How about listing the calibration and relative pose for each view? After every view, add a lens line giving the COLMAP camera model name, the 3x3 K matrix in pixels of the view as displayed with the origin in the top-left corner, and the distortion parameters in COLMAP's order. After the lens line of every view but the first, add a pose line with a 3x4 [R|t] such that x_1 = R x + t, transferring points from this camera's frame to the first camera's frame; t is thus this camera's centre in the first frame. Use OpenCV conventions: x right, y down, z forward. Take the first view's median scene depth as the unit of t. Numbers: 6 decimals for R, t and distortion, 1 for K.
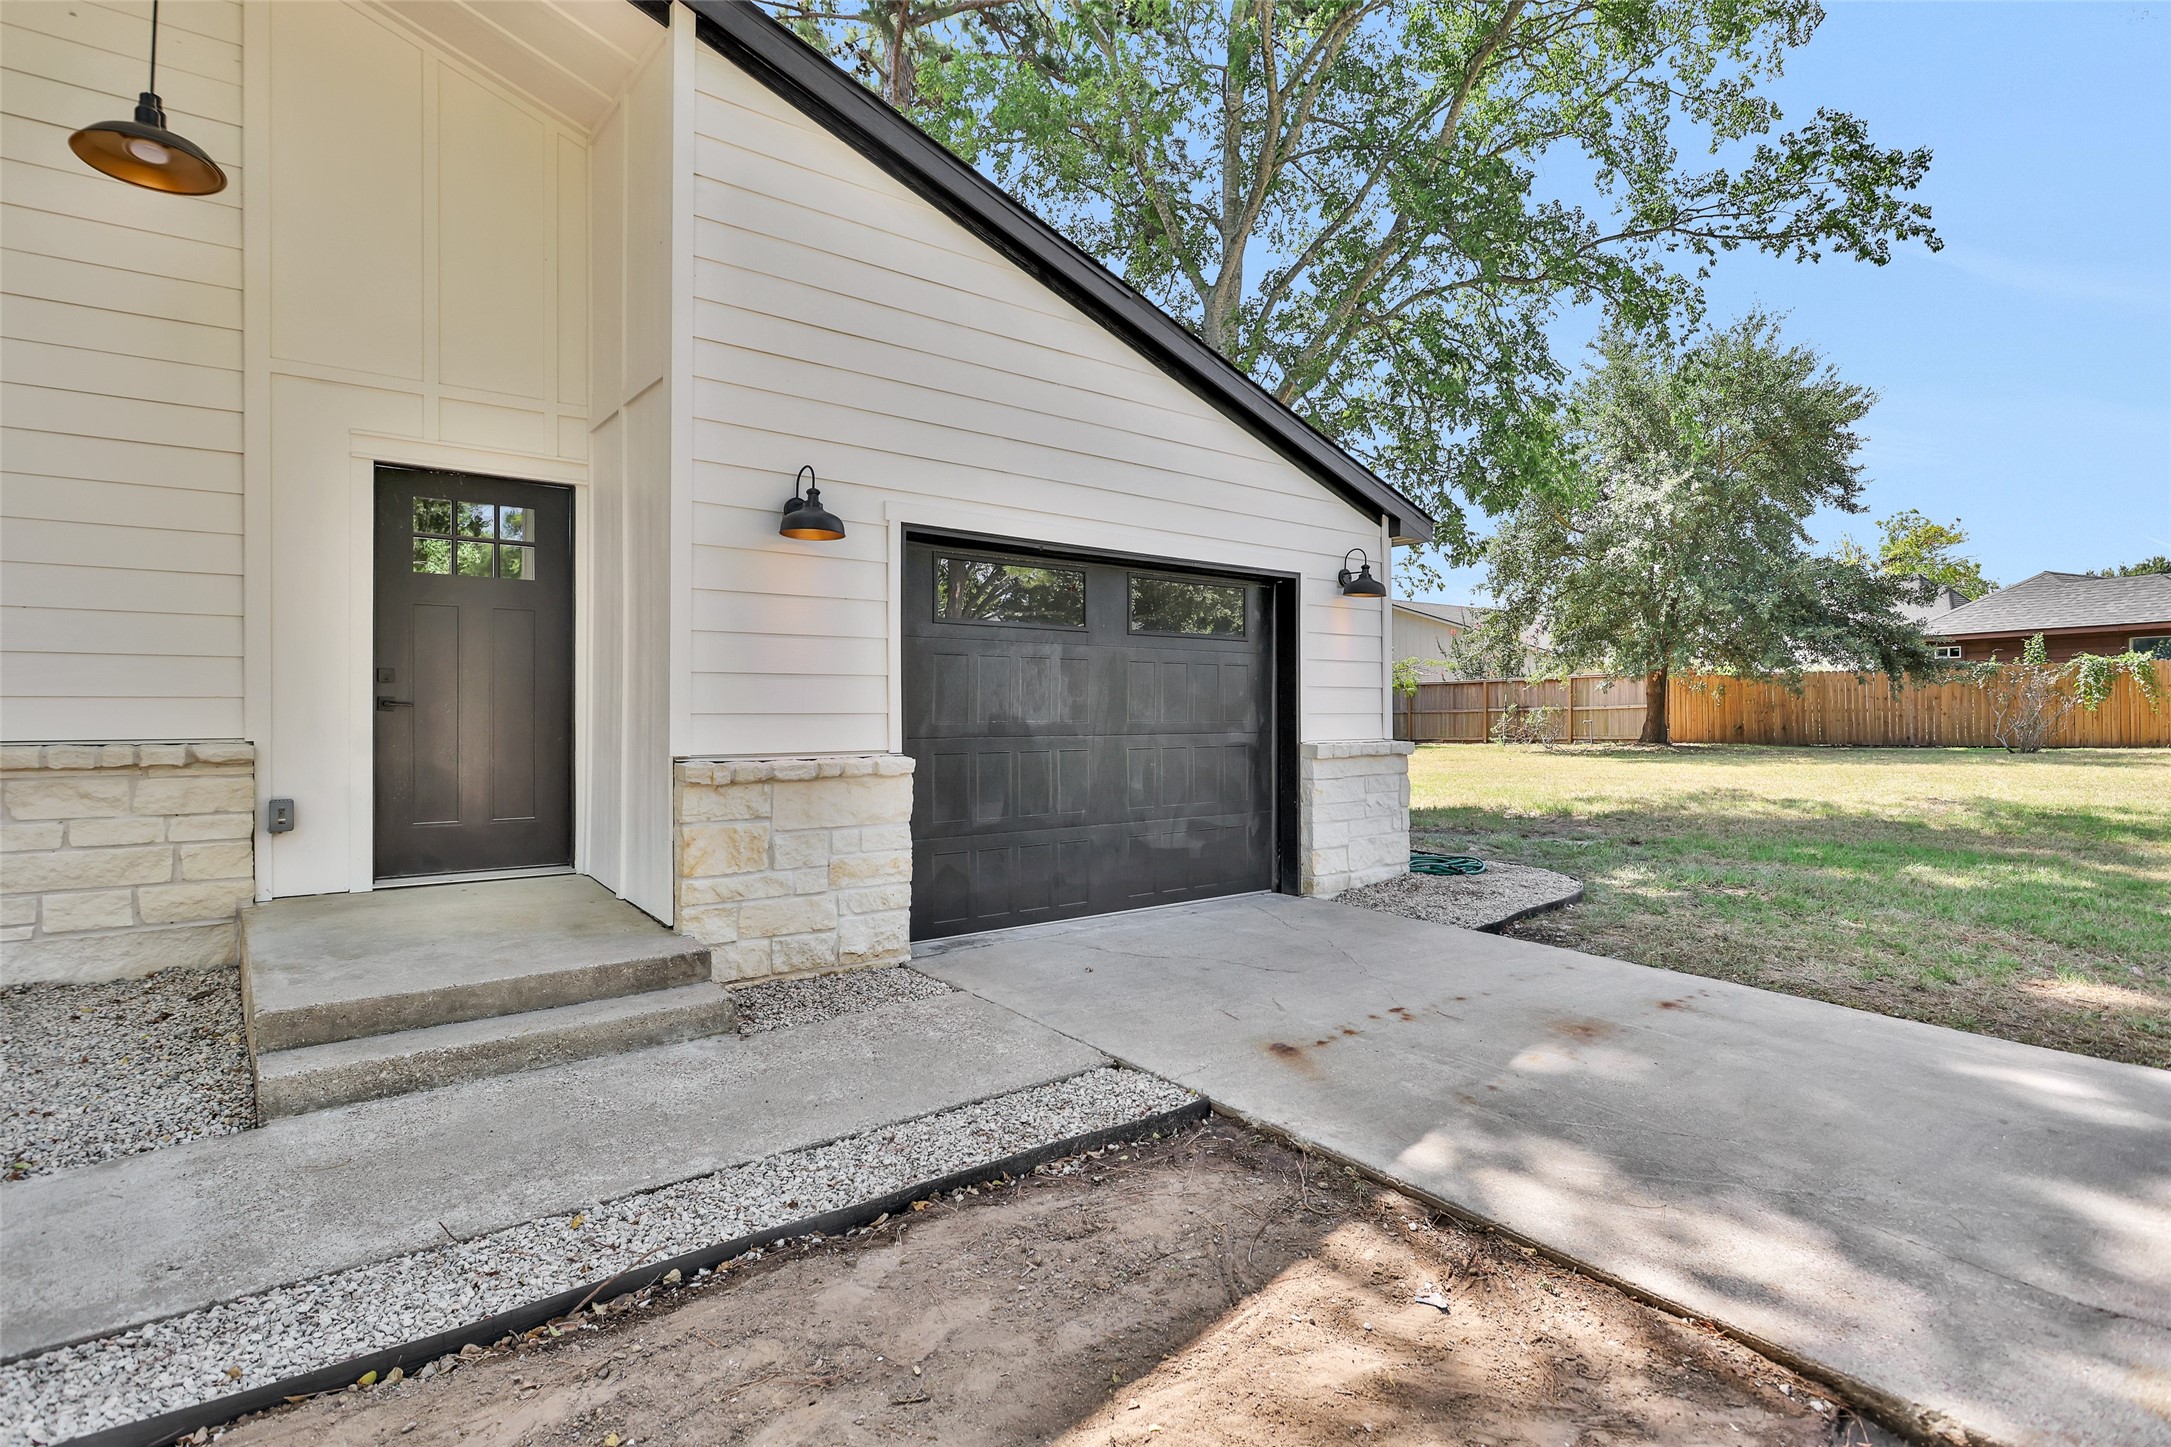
lens RADIAL K [[1098.1, 0, 1085.5], [0, 1098.1, 723.5], [0, 0, 1]] dist [-0.000686, 0.000044]
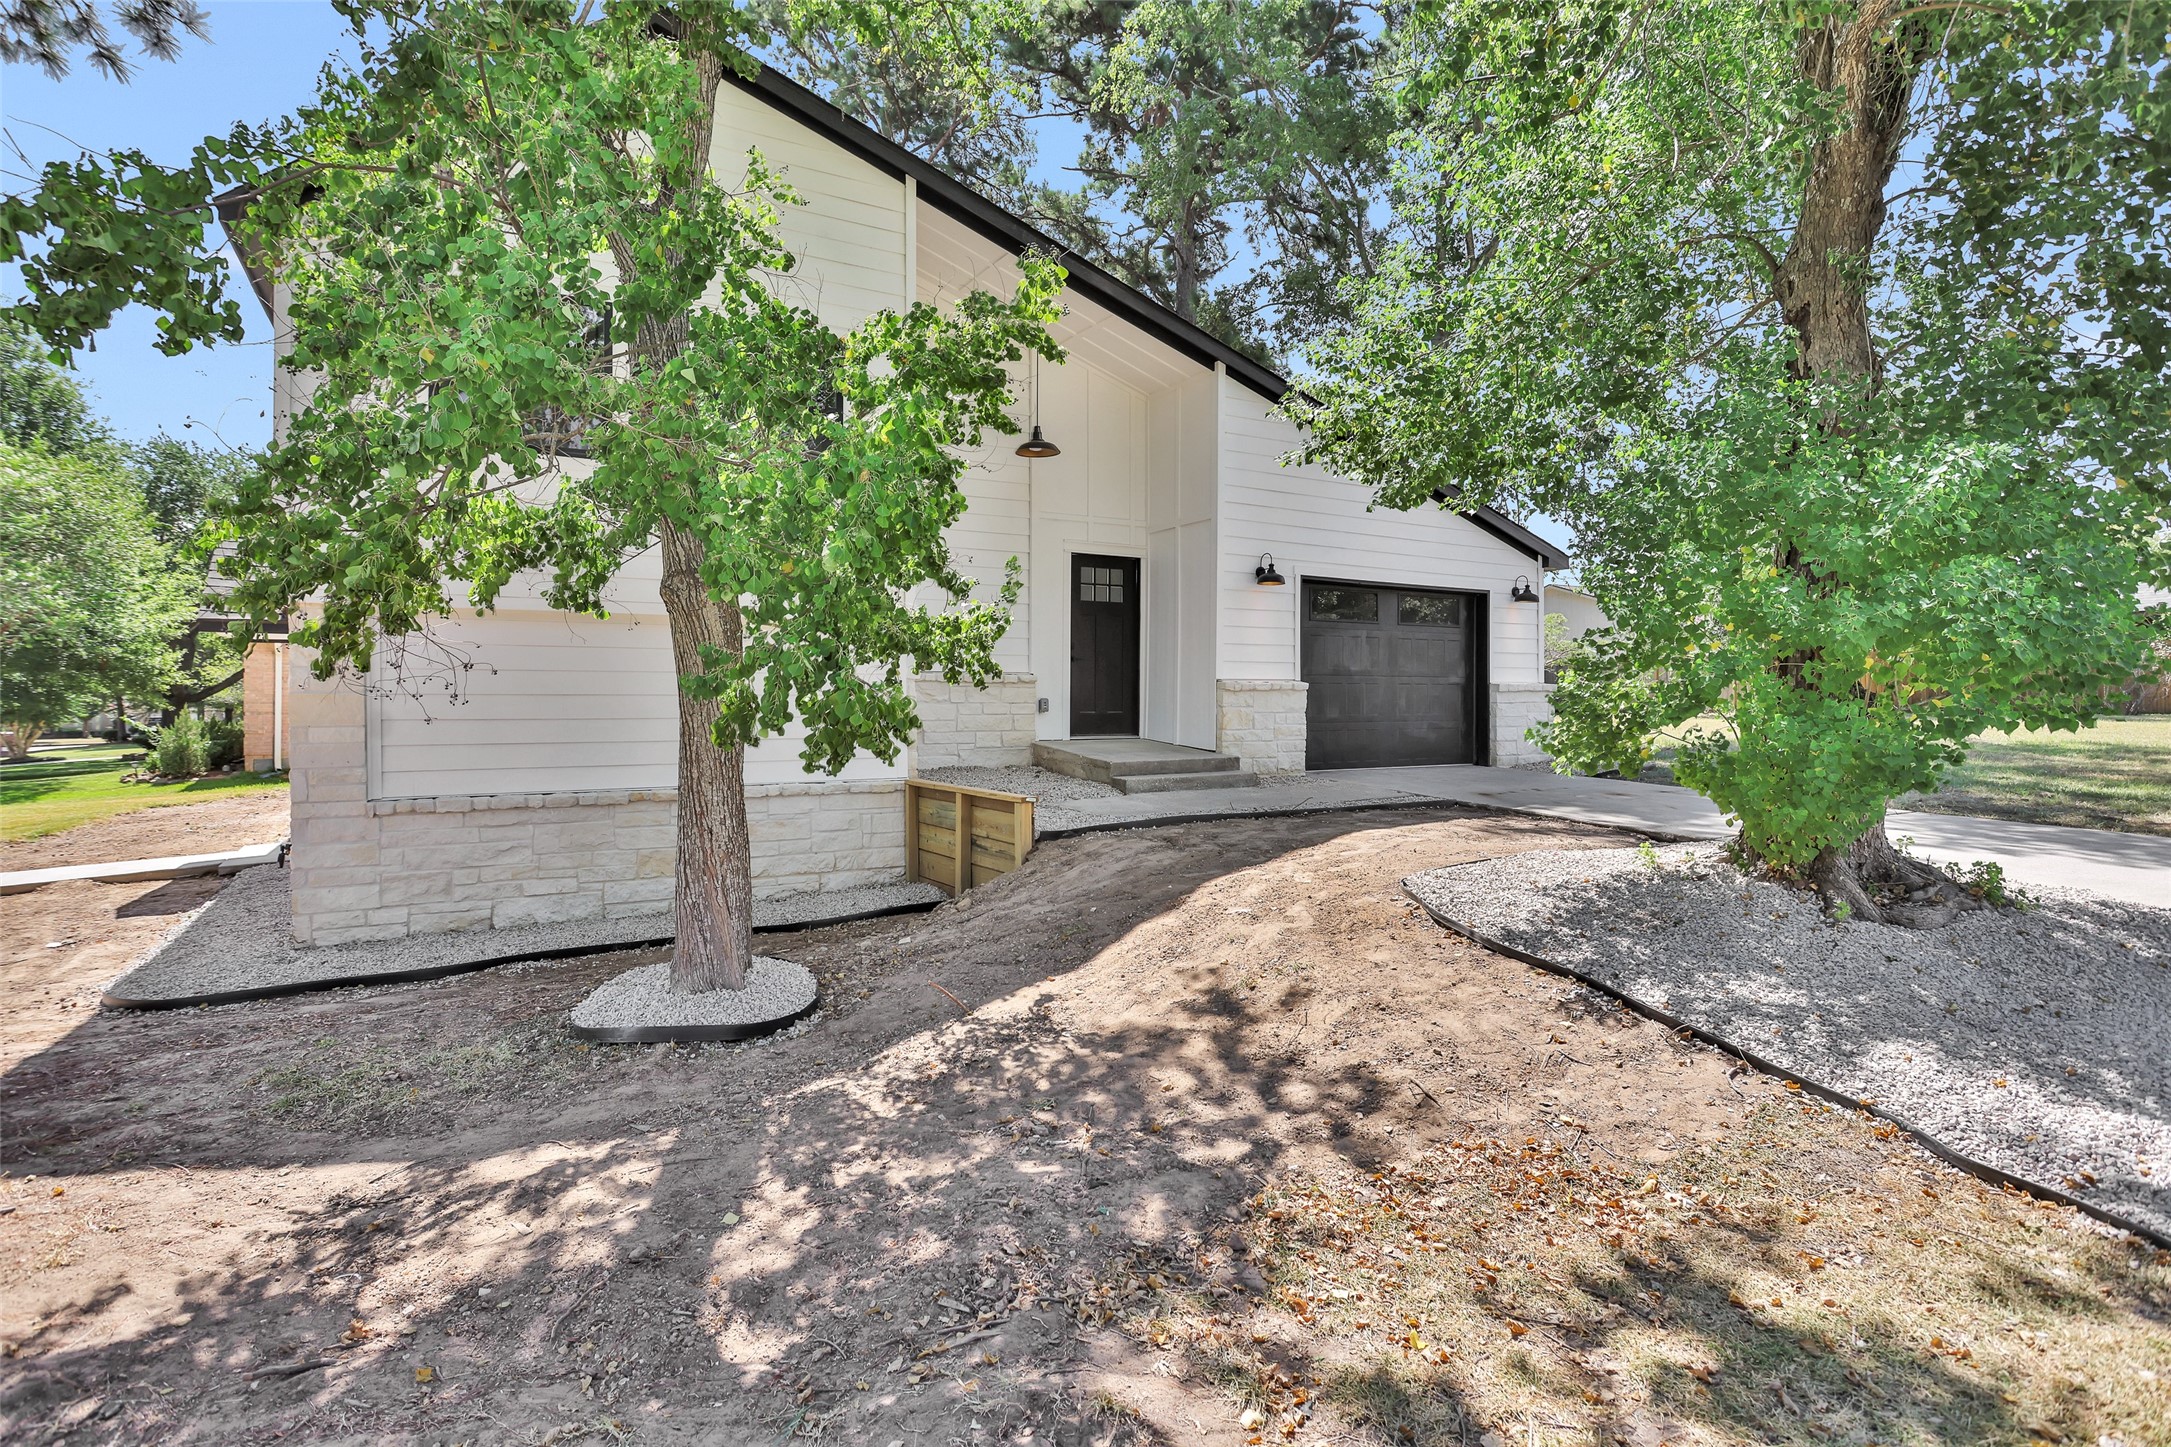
lens RADIAL K [[1098.1, 0, 1085.5], [0, 1098.1, 723.5], [0, 0, 1]] dist [-0.000686, 0.000044]
pose [[0.988510, 0.002962, -0.151124, -0.186800], [-0.001689, 0.999962, 0.008550, 0.067803], [0.151144, -0.008196, 0.988478, -0.882219]]
